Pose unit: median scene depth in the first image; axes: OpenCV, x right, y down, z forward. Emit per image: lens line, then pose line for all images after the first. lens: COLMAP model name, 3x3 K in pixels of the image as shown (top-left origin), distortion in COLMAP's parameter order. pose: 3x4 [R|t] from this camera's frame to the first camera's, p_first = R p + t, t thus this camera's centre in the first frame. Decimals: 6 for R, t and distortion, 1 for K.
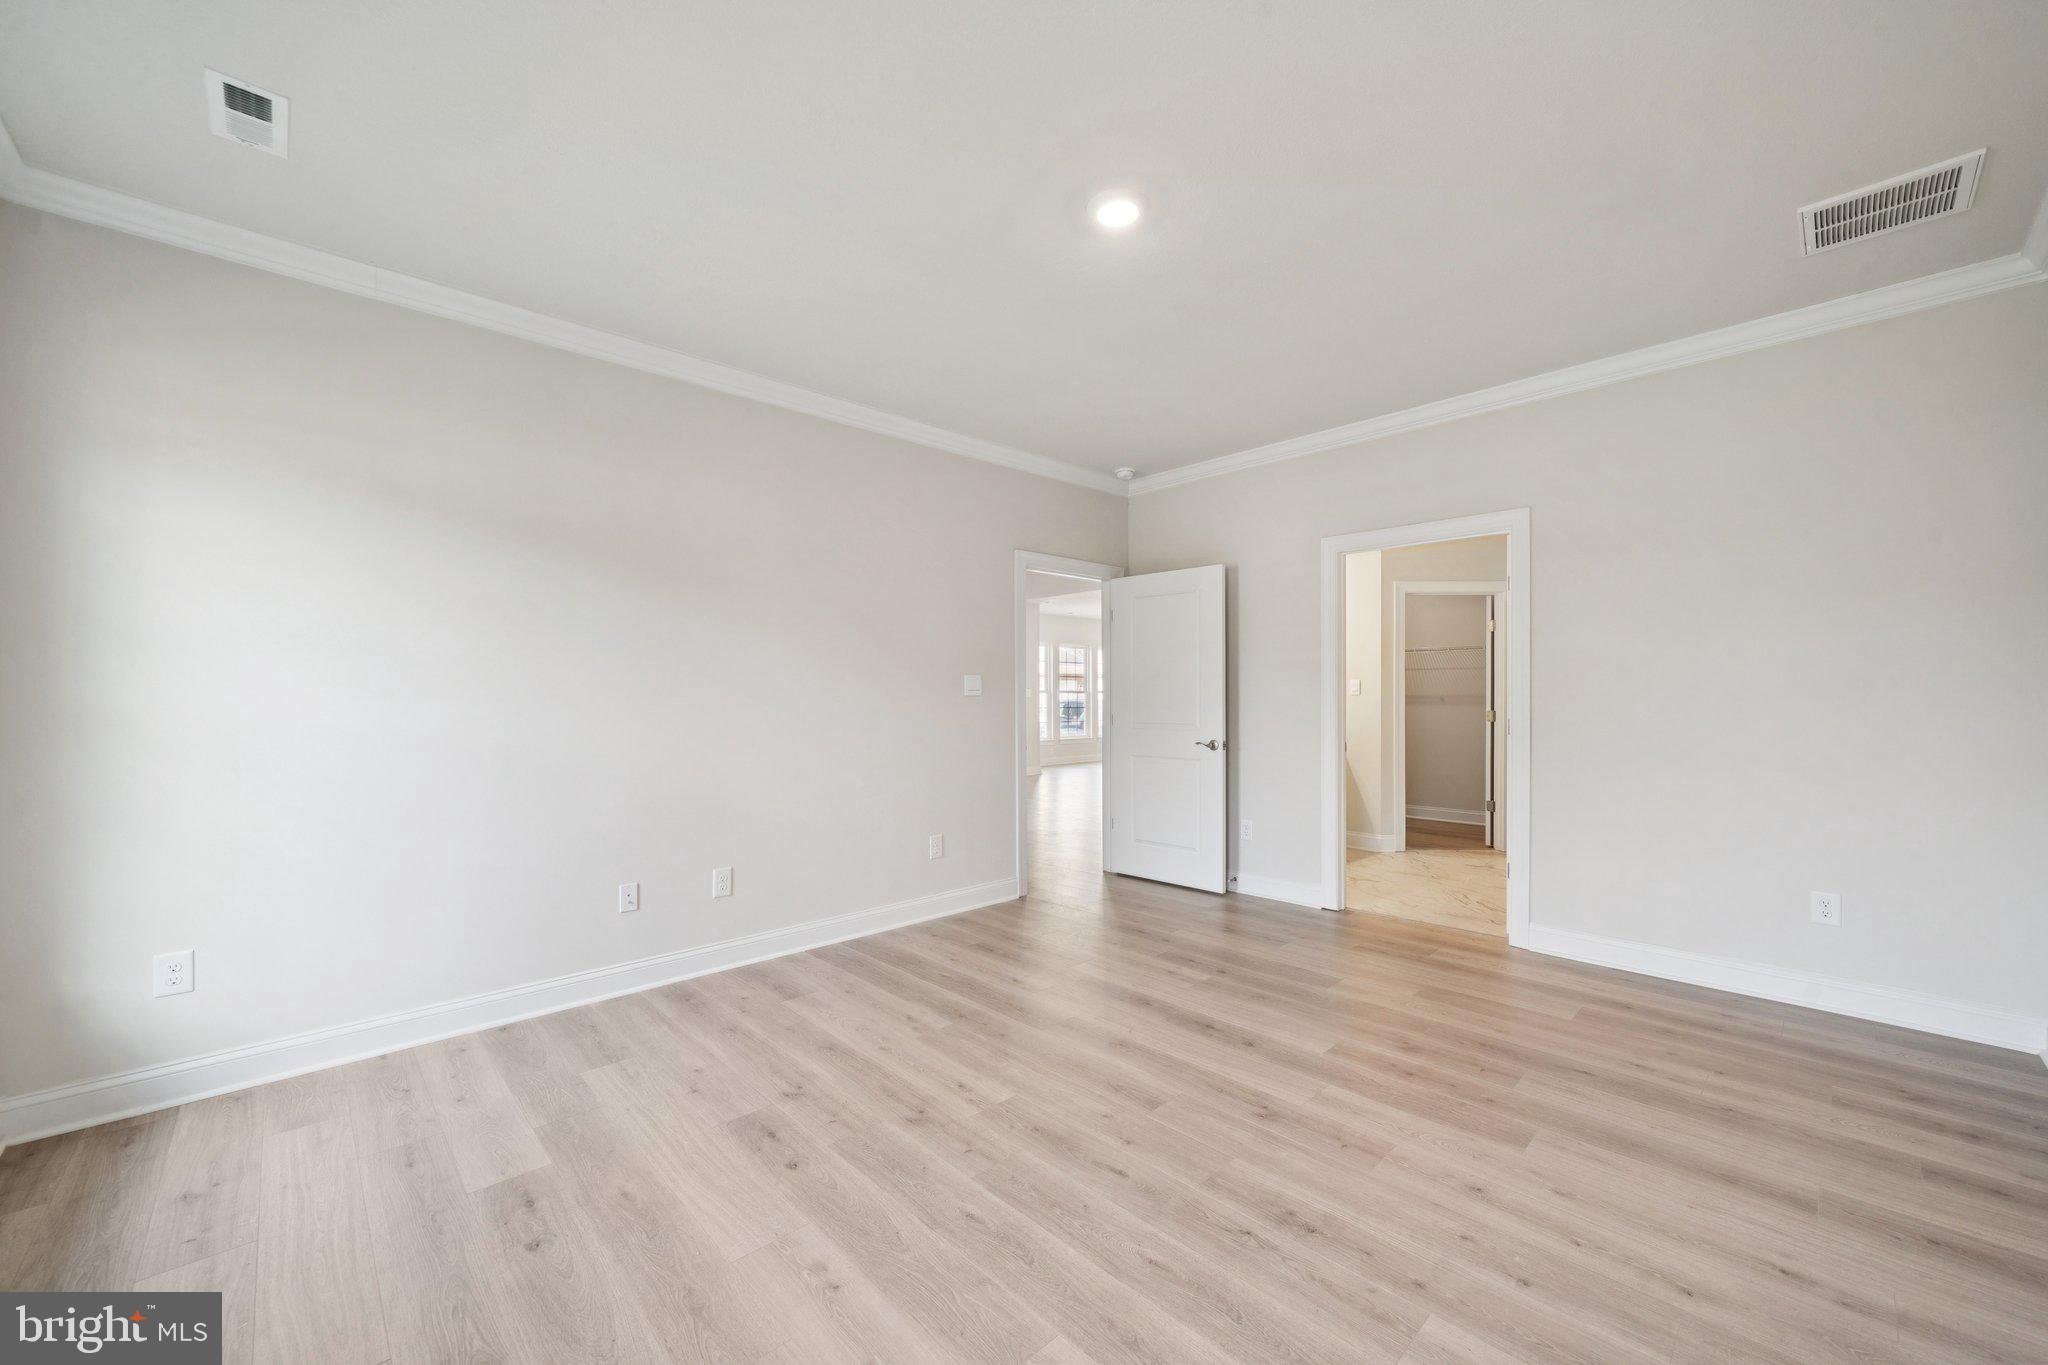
lens RADIAL K [[783.8, 0, 1021.8], [0, 783.8, 684.7], [0, 0, 1]] dist [0.000111, -0.000022]
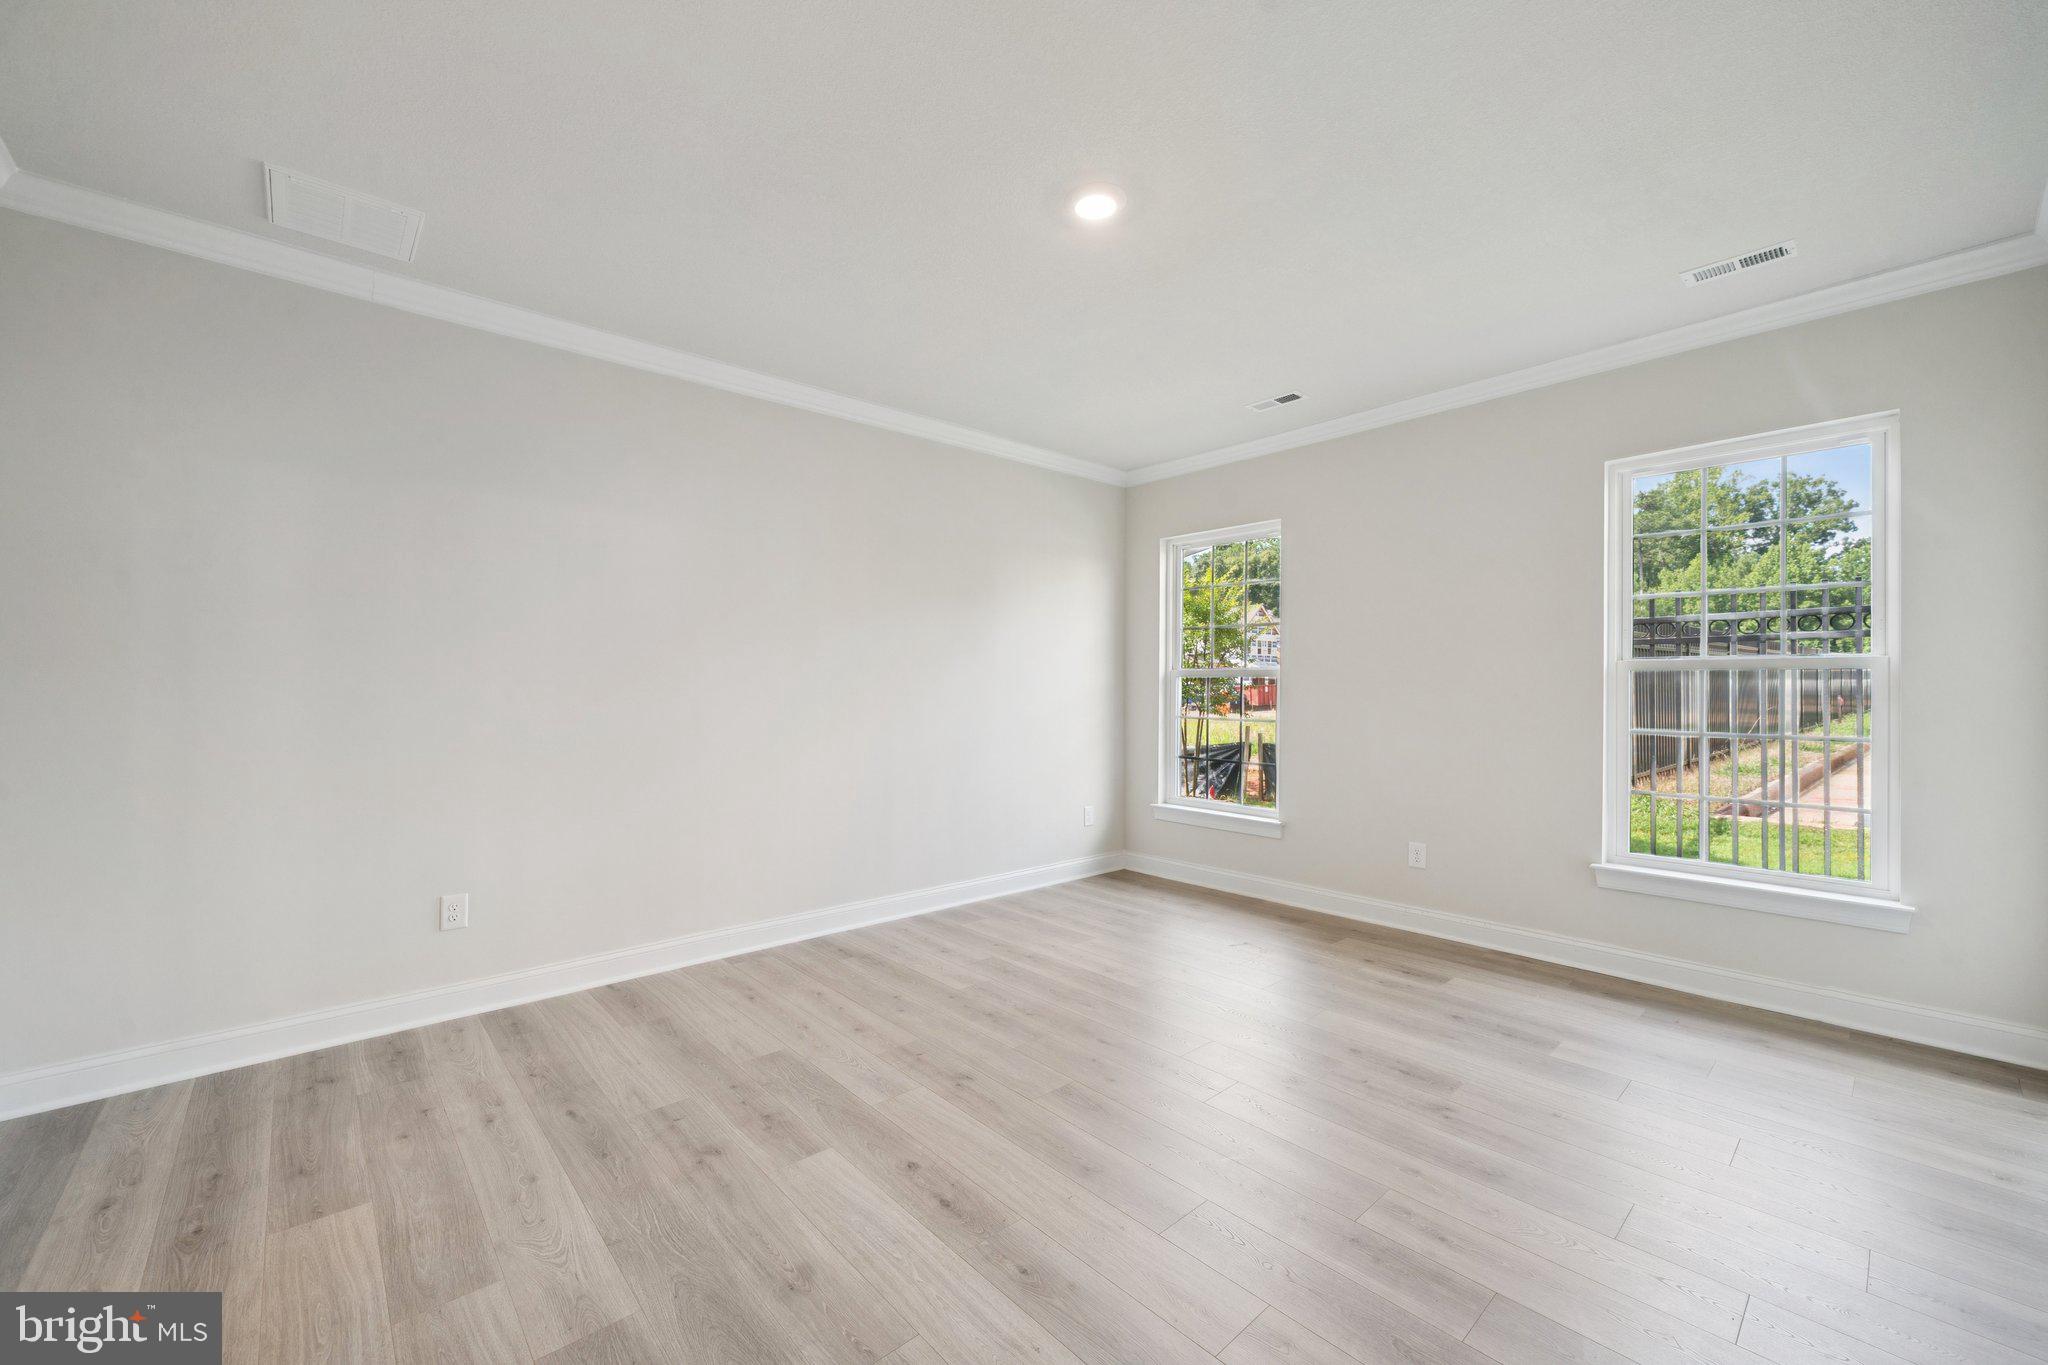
lens RADIAL K [[783.8, 0, 1022.2], [0, 783.8, 689.7], [0, 0, 1]] dist [0.000111, -0.000022]
pose [[-0.999440, 0.000601, 0.033467, 0.191384], [0.000365, 0.999975, -0.007053, 0.020360], [-0.033470, -0.007037, -0.999415, 2.059514]]
